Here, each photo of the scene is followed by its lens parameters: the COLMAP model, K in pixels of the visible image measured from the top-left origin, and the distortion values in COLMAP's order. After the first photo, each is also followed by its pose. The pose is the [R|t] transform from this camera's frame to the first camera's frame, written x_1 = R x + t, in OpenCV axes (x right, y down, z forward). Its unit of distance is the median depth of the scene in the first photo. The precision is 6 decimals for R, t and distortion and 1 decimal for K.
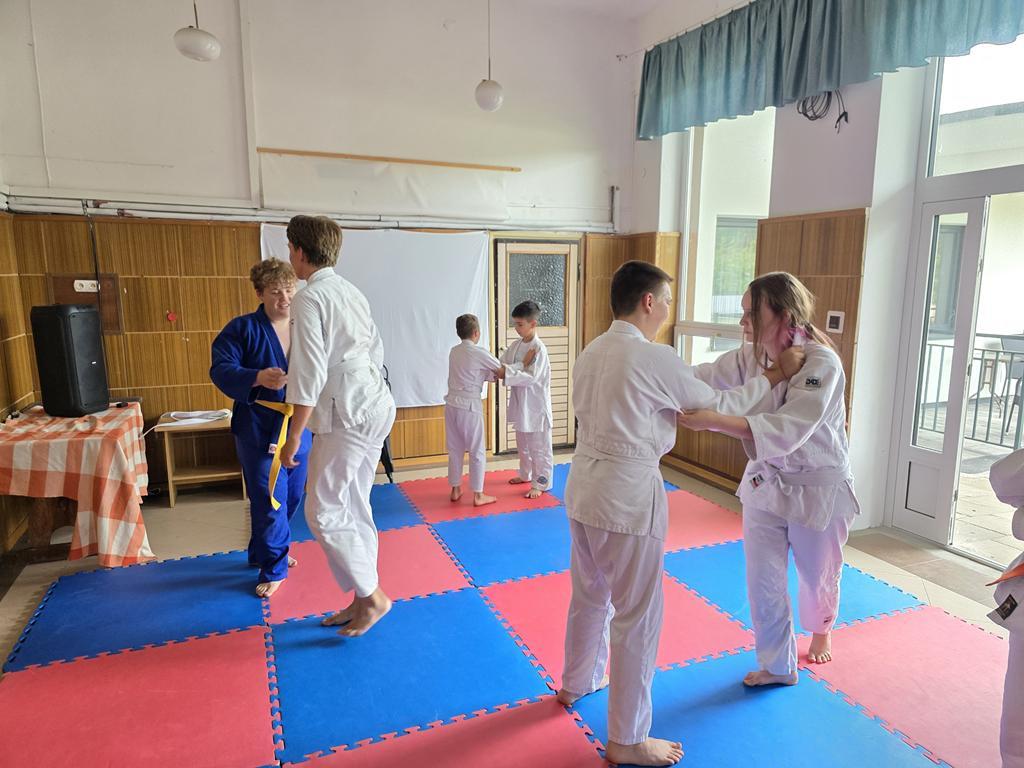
lens RADIAL K [[688.7, 0, 531.5], [0, 688.7, 404.7], [0, 0, 1]] dist [0.052439, -0.049457]
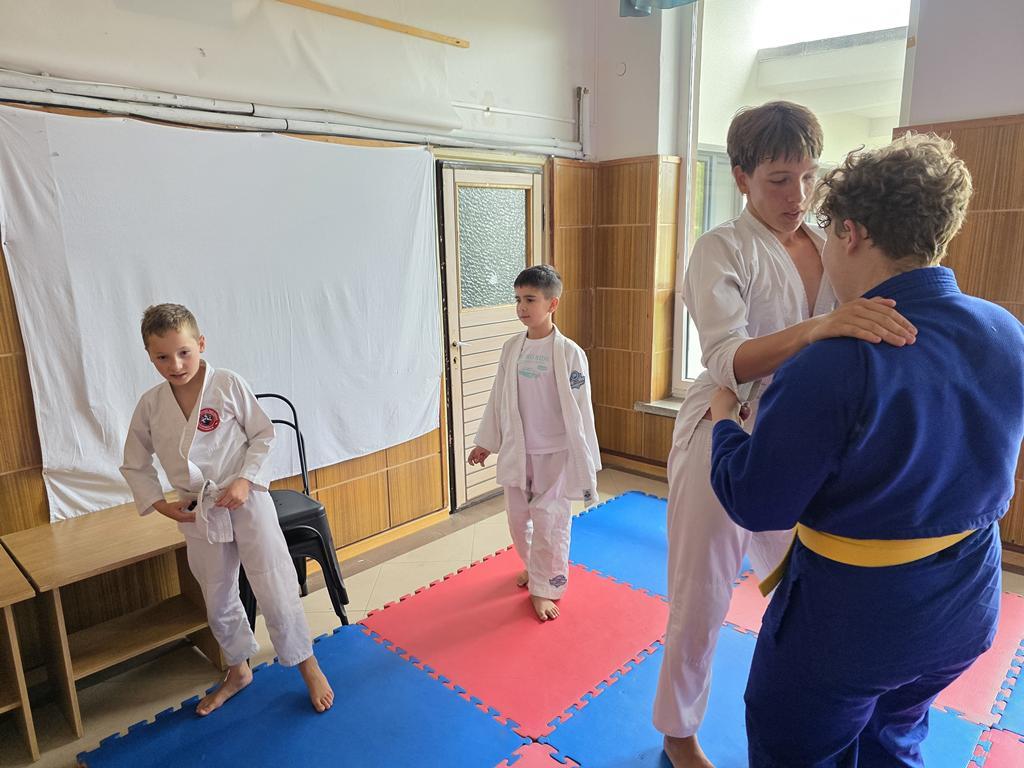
lens RADIAL K [[686.2, 0, 509.6], [0, 686.2, 390.9], [0, 0, 1]] dist [0.044692, -0.054105]
pose [[0.918577, -0.109020, 0.379909, -0.260227], [0.095430, 0.993944, 0.054486, -0.075919], [-0.383548, -0.013795, 0.923418, 0.461368]]
